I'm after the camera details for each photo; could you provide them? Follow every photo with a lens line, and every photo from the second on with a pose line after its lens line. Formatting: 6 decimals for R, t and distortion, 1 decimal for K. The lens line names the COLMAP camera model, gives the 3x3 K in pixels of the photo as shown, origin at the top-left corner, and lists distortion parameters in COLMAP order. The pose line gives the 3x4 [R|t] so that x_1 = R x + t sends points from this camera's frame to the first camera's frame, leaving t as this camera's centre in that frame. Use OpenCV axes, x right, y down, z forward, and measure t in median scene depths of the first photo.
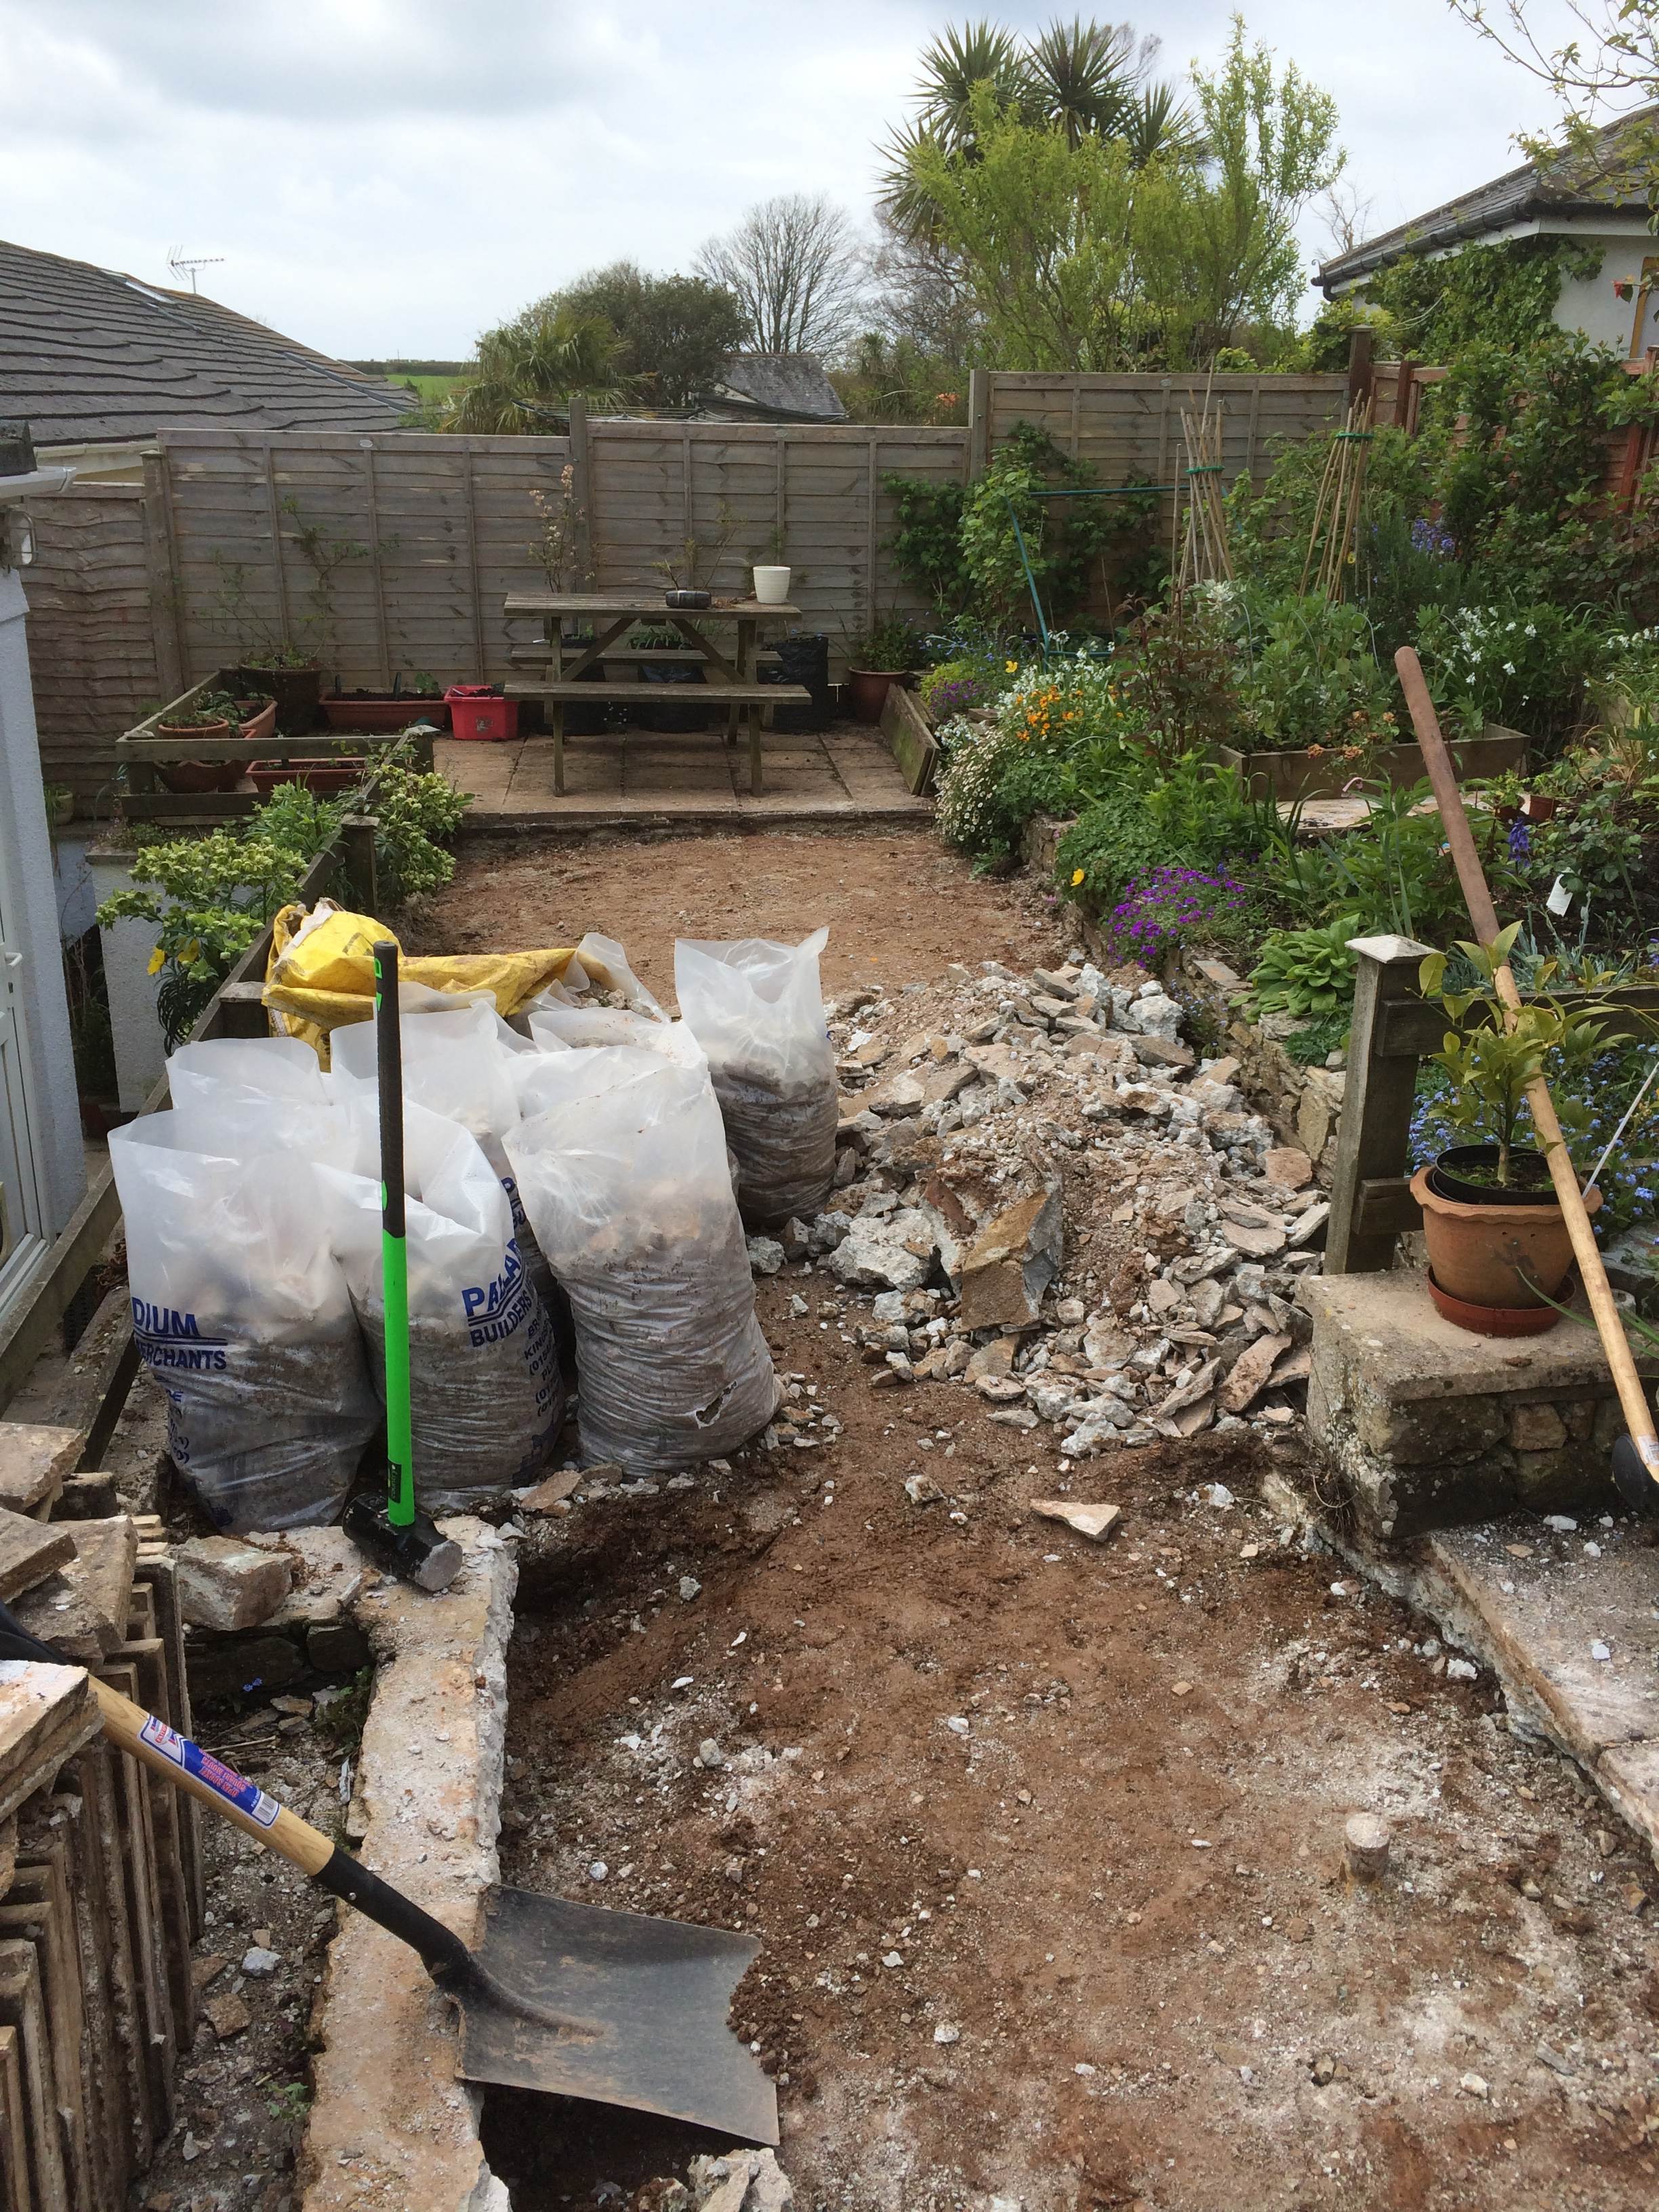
lens RADIAL K [[1890.6, 0, 829.5], [0, 1890.6, 1106.0], [0, 0, 1]] dist [0.088003, -0.127080]
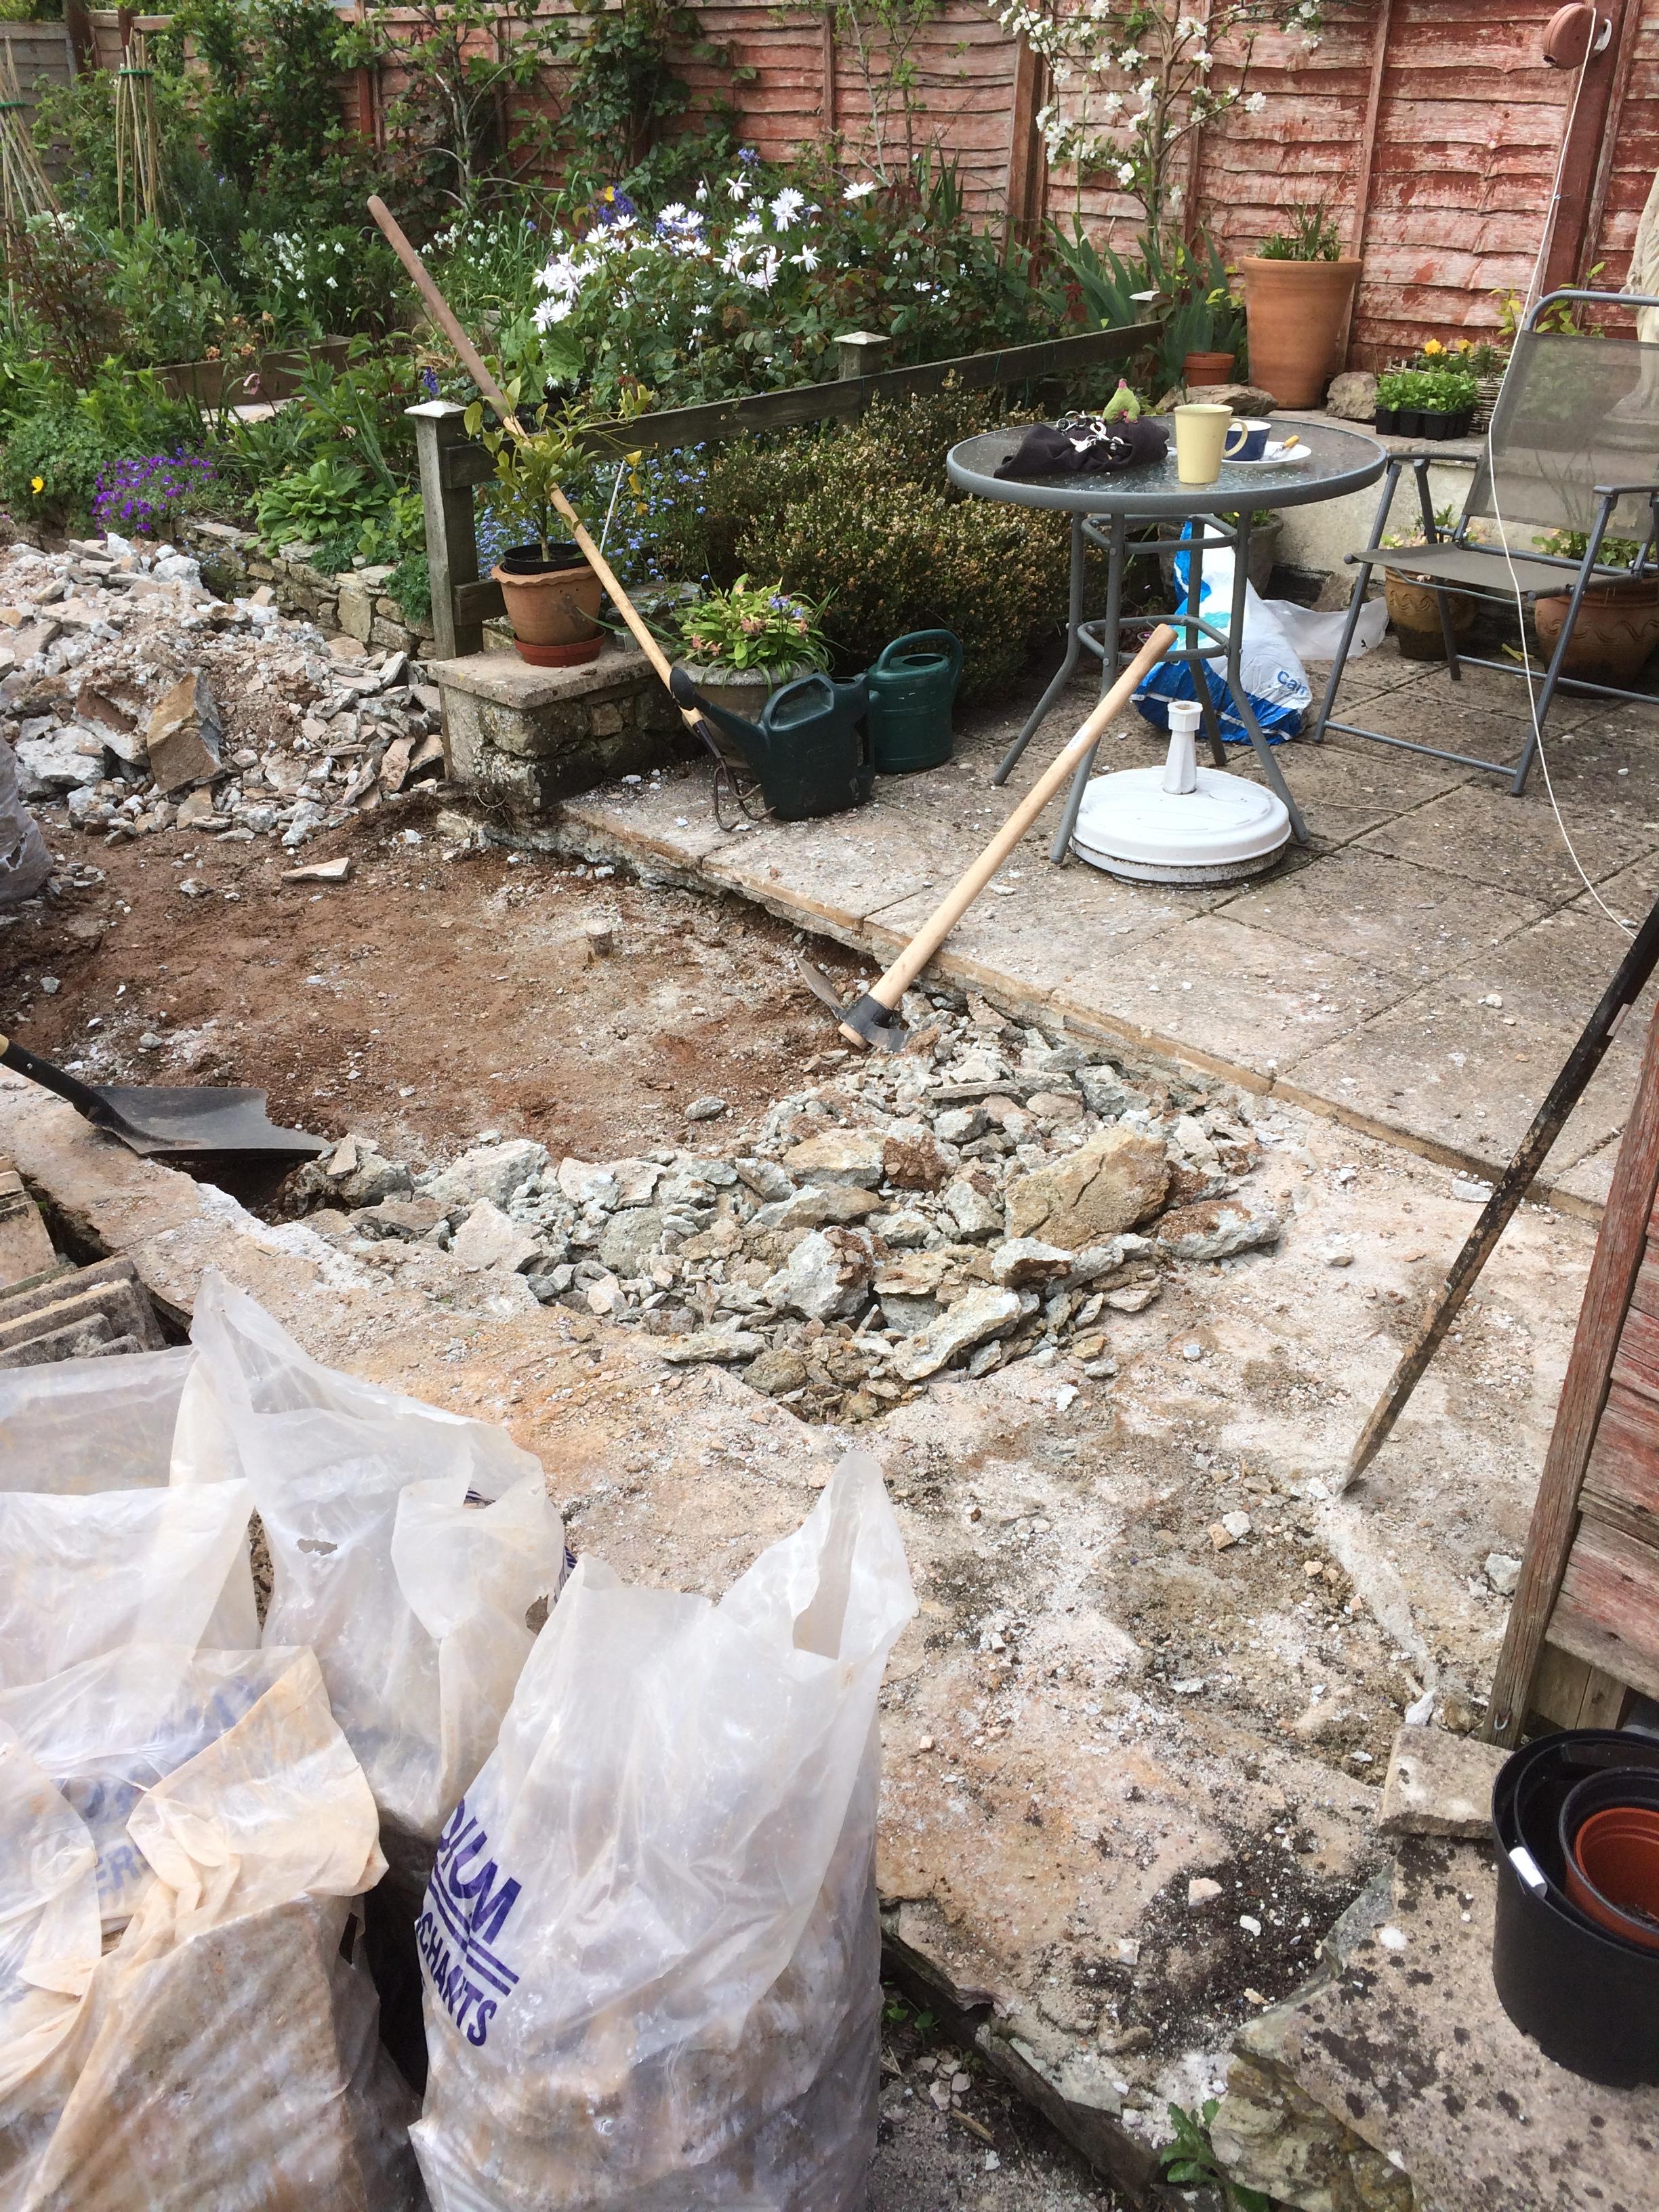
lens RADIAL K [[1890.6, 0, 829.5], [0, 1890.6, 1106.0], [0, 0, 1]] dist [0.088003, -0.127080]
pose [[0.799575, -0.280042, 0.531277, -0.317444], [0.204683, 0.958735, 0.197311, 0.163069], [-0.564610, -0.049022, 0.823901, -0.315850]]
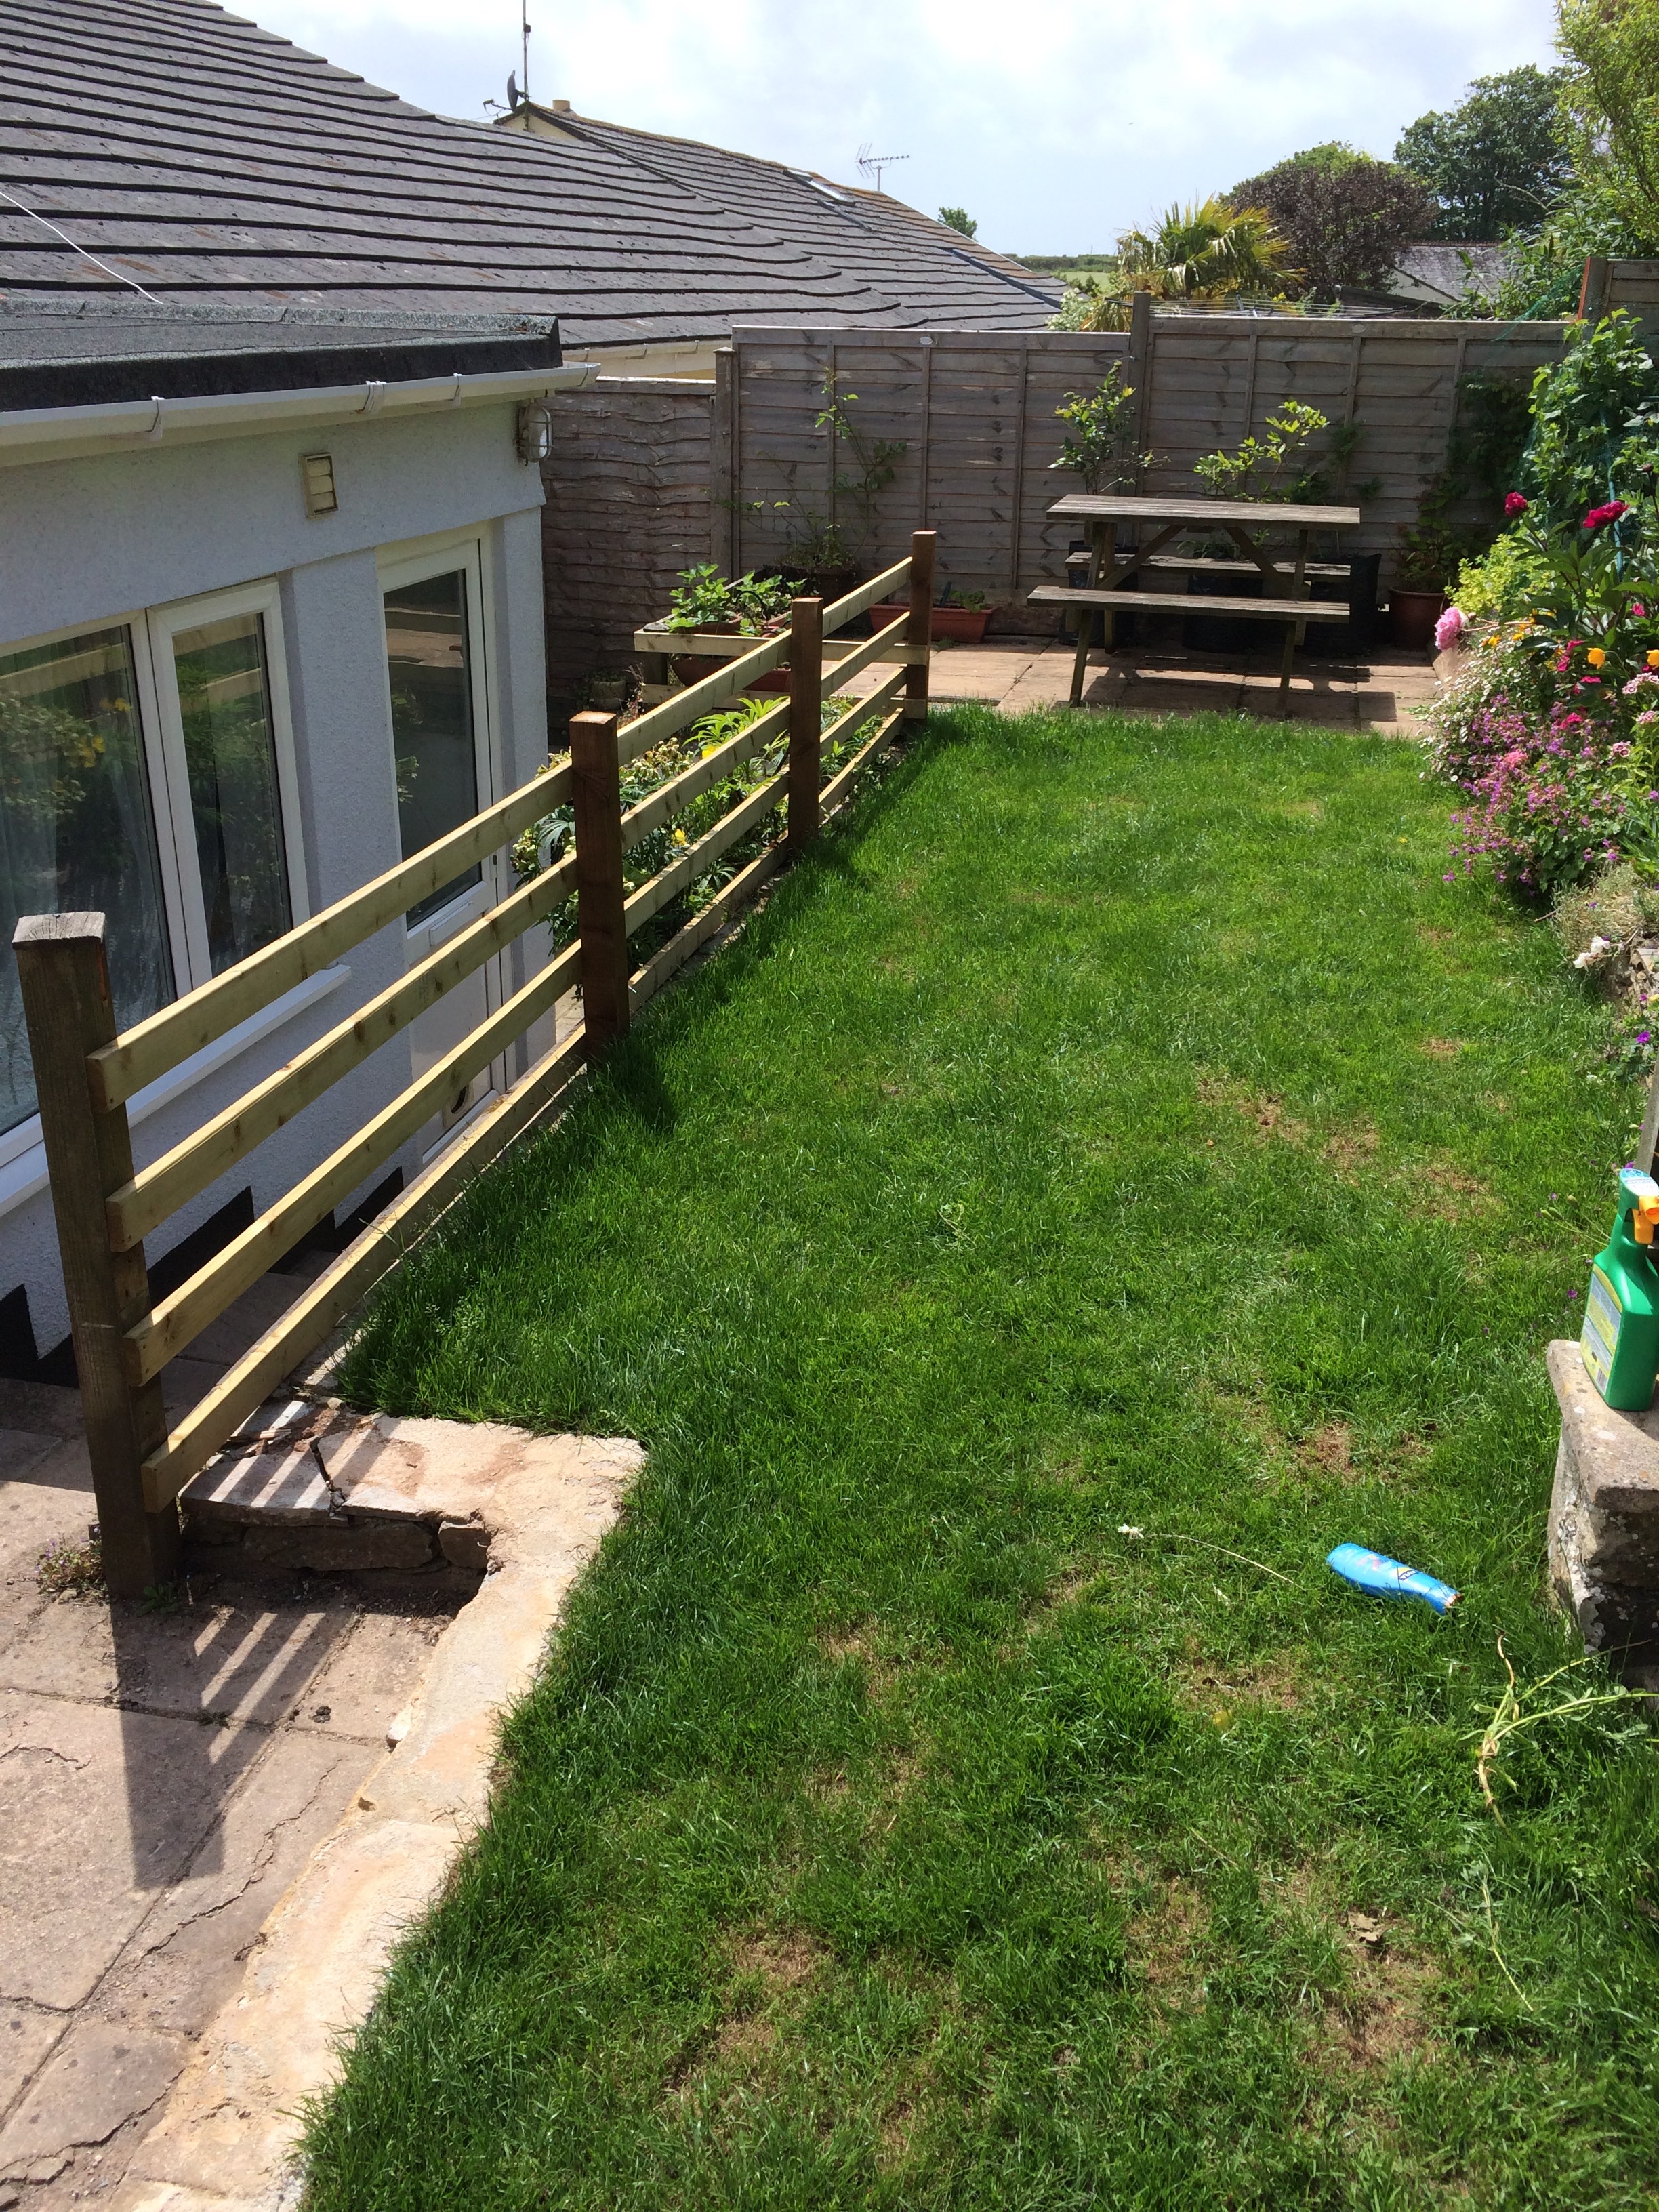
lens RADIAL K [[1890.6, 0, 829.5], [0, 1890.6, 1106.0], [0, 0, 1]] dist [0.088003, -0.127080]
pose [[0.947170, 0.125369, -0.295213, 0.156775], [-0.111490, 0.991738, 0.063456, -0.027728], [0.300729, -0.027190, 0.953322, 0.081577]]
